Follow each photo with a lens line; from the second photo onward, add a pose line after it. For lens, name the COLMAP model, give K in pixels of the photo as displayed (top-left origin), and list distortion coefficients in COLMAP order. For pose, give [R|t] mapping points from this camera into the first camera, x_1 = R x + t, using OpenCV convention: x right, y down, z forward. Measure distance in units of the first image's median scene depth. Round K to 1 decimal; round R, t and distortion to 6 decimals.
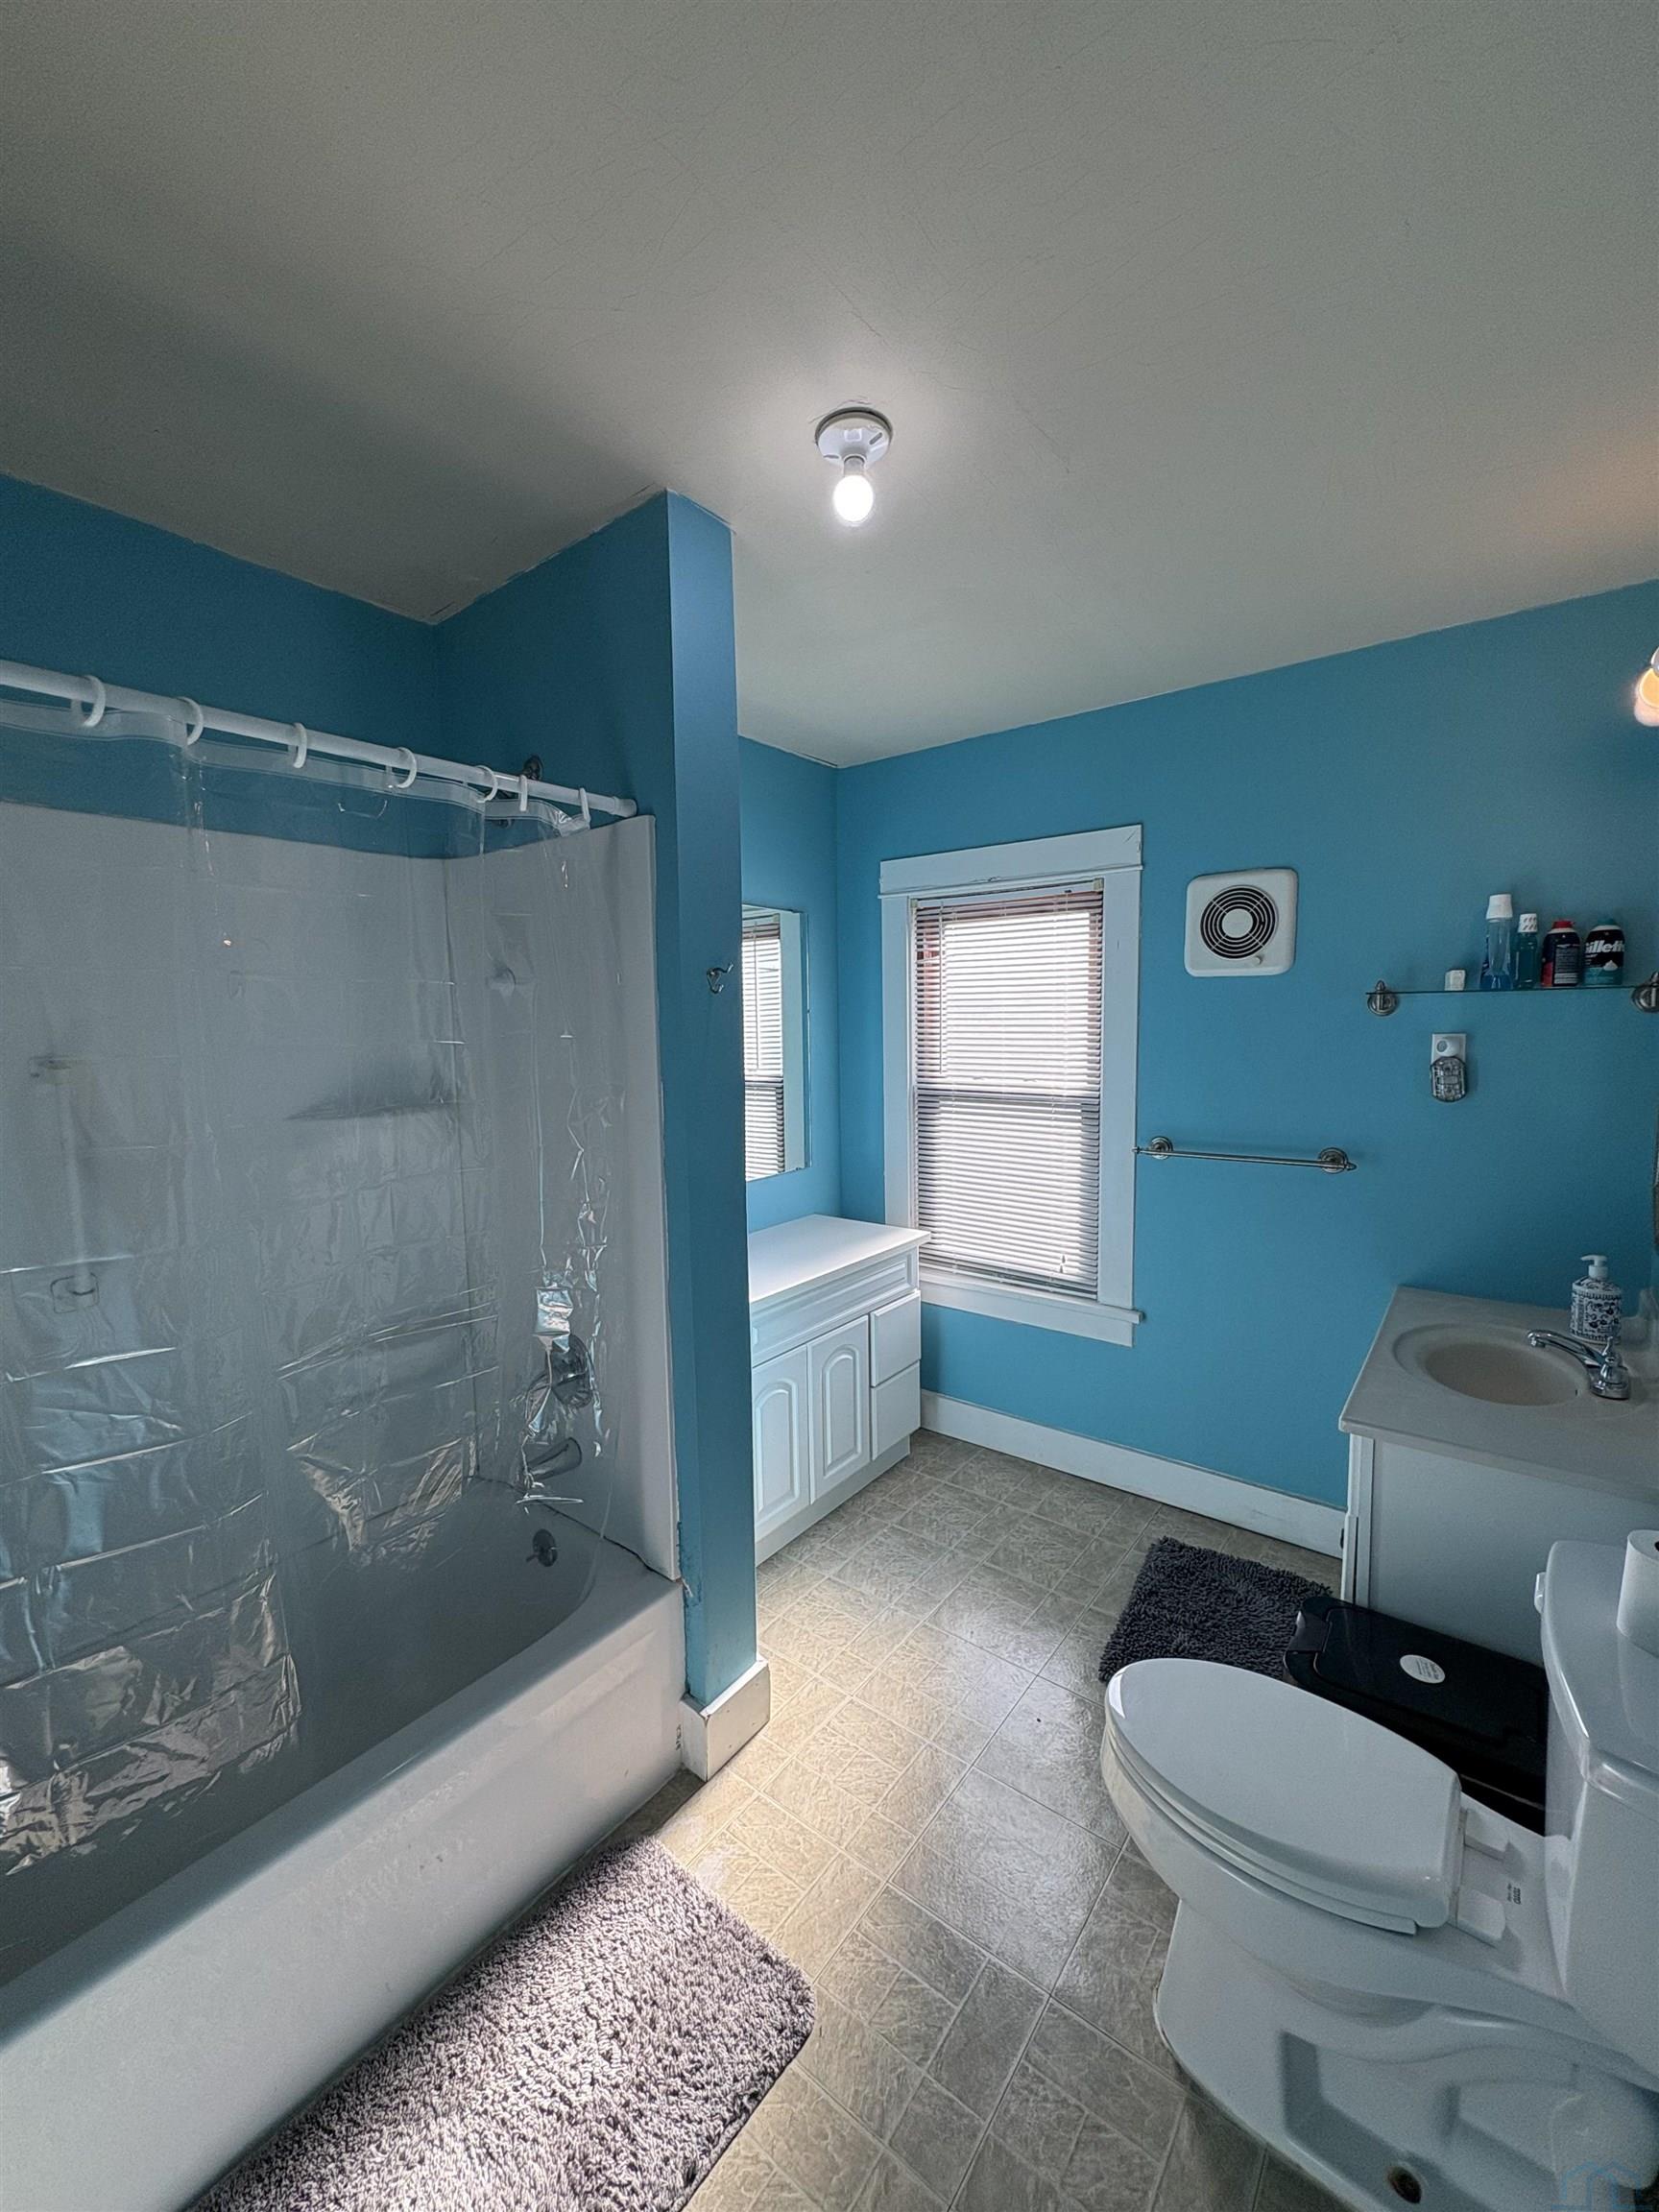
lens RADIAL K [[876.2, 0, 829.5], [0, 876.2, 1105.8], [0, 0, 1]] dist [-0.003083, 0.000851]
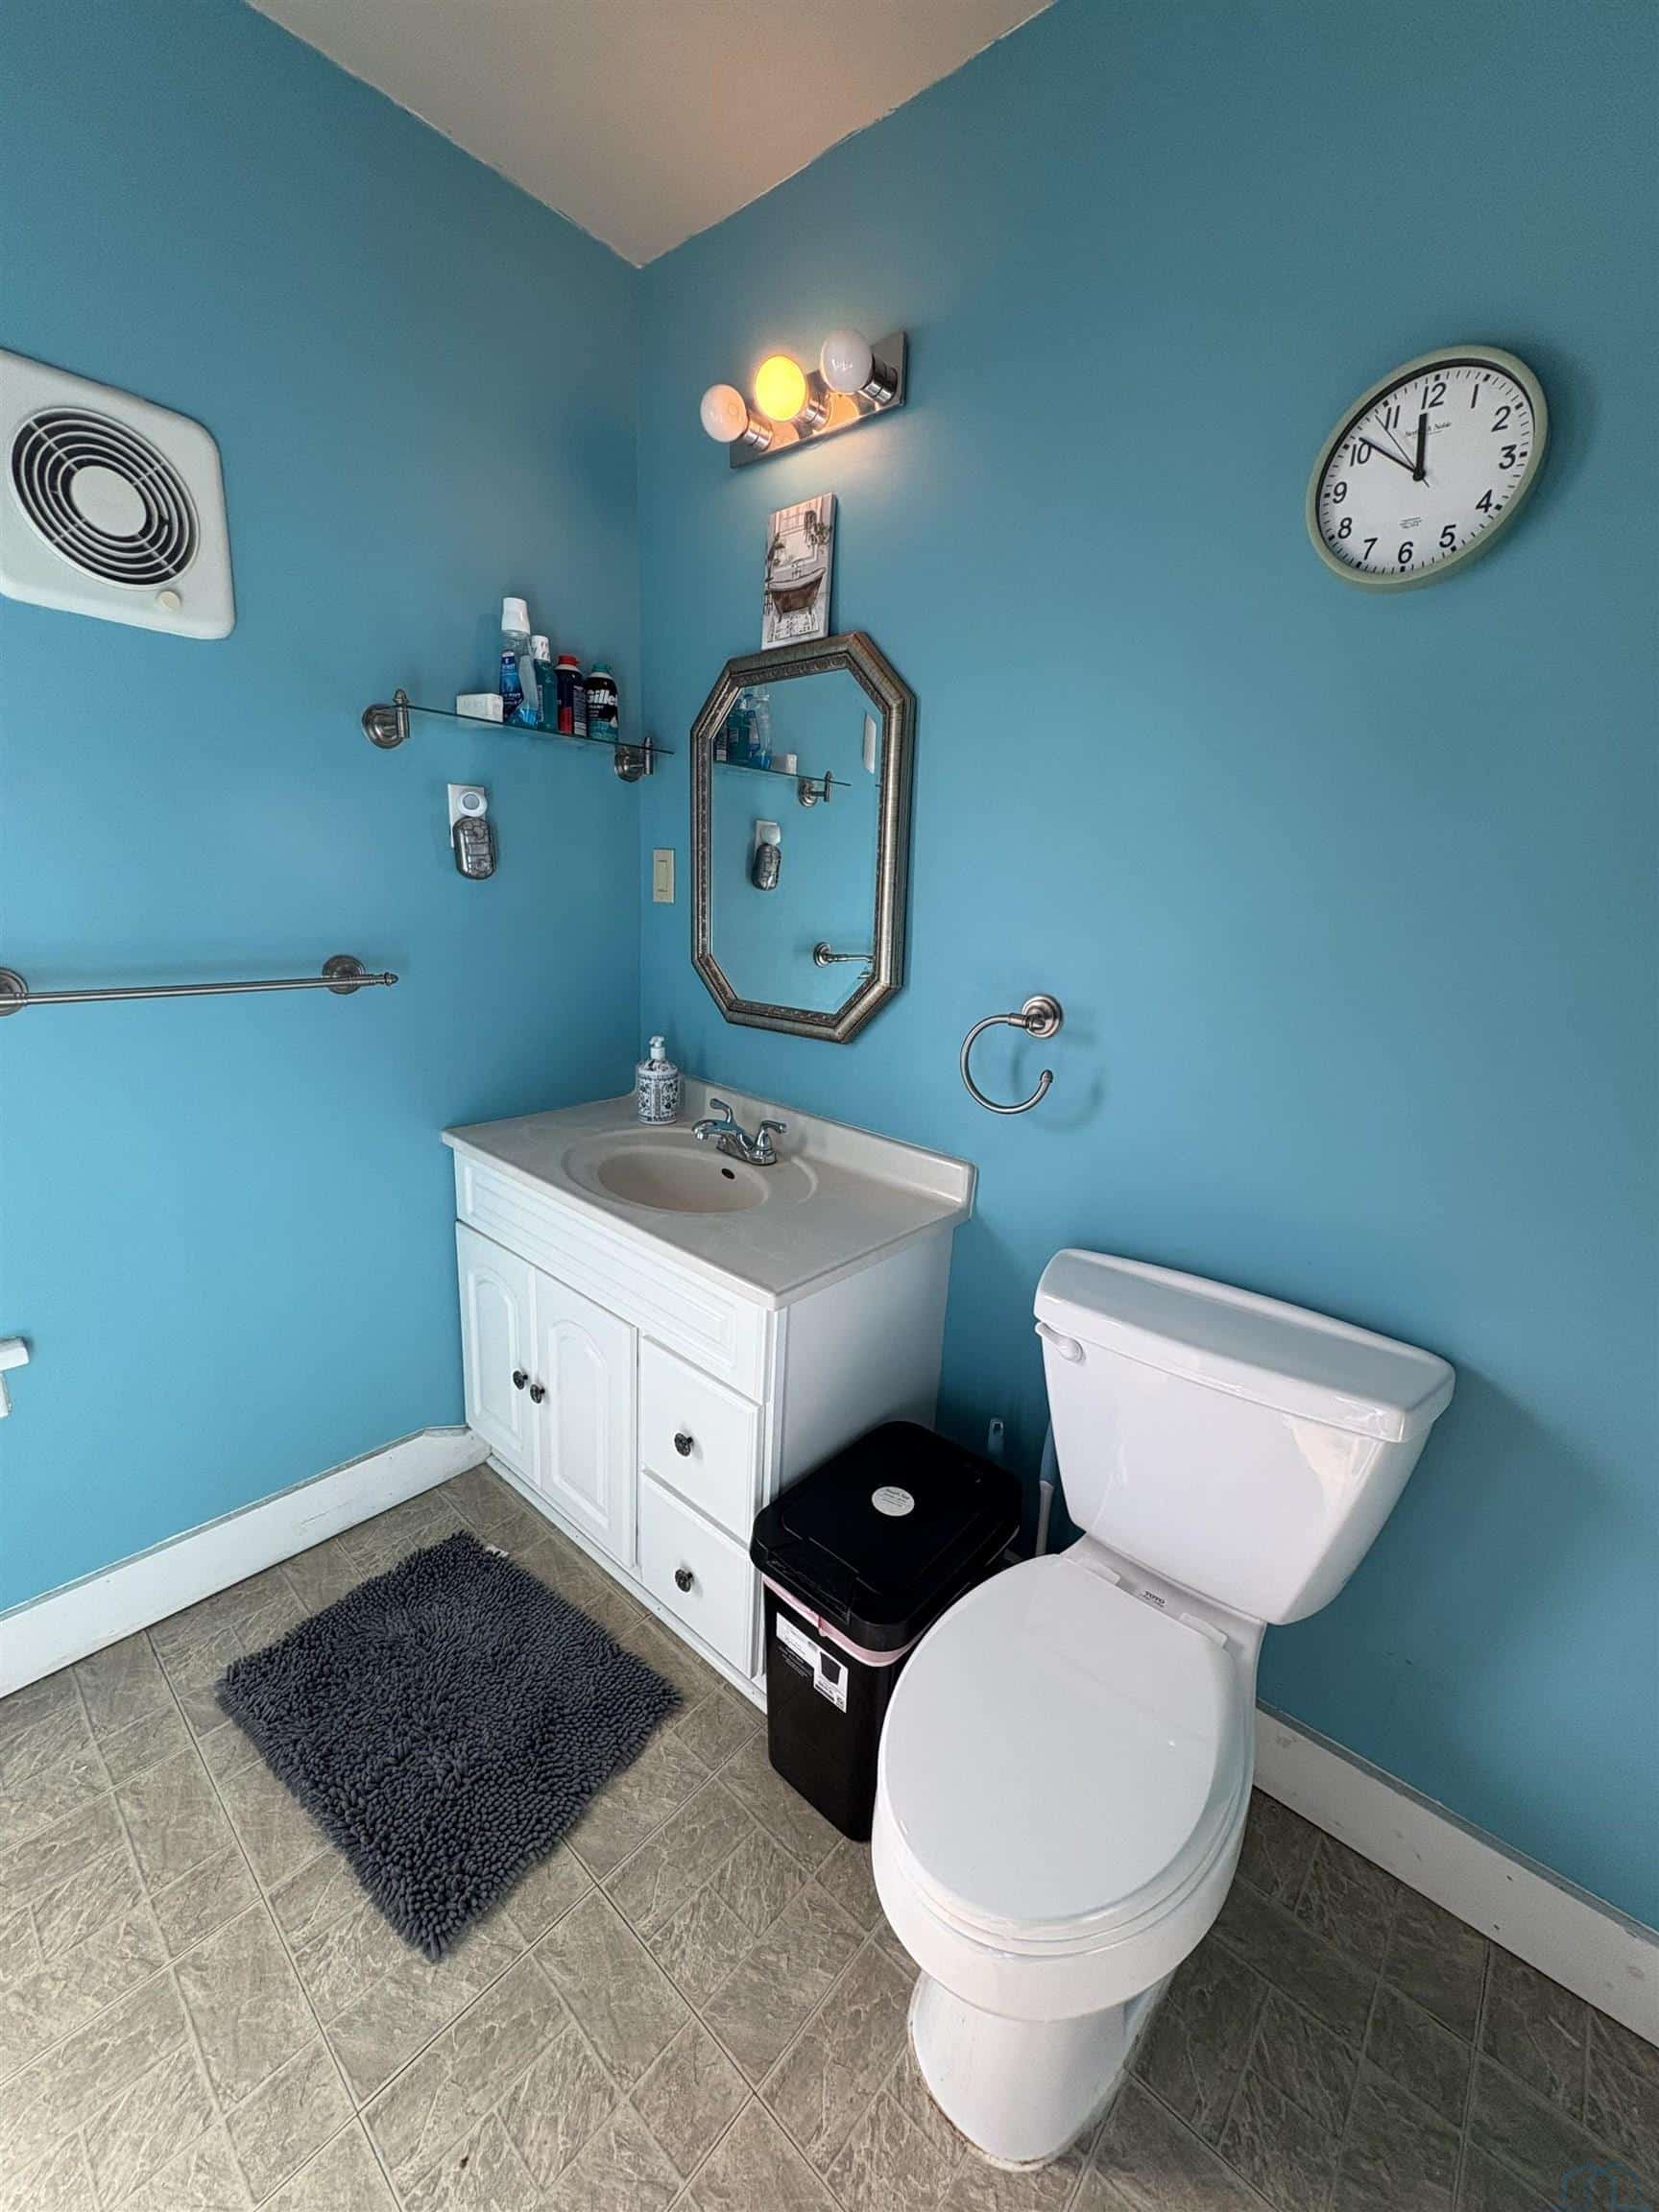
lens RADIAL K [[876.2, 0, 830.5], [0, 876.2, 1108.8], [0, 0, 1]] dist [-0.003083, 0.000851]
pose [[0.057836, -0.239635, 0.969139, -0.068171], [0.041667, 0.970497, 0.237484, 0.021667], [-0.997456, 0.026646, 0.066115, 0.642743]]
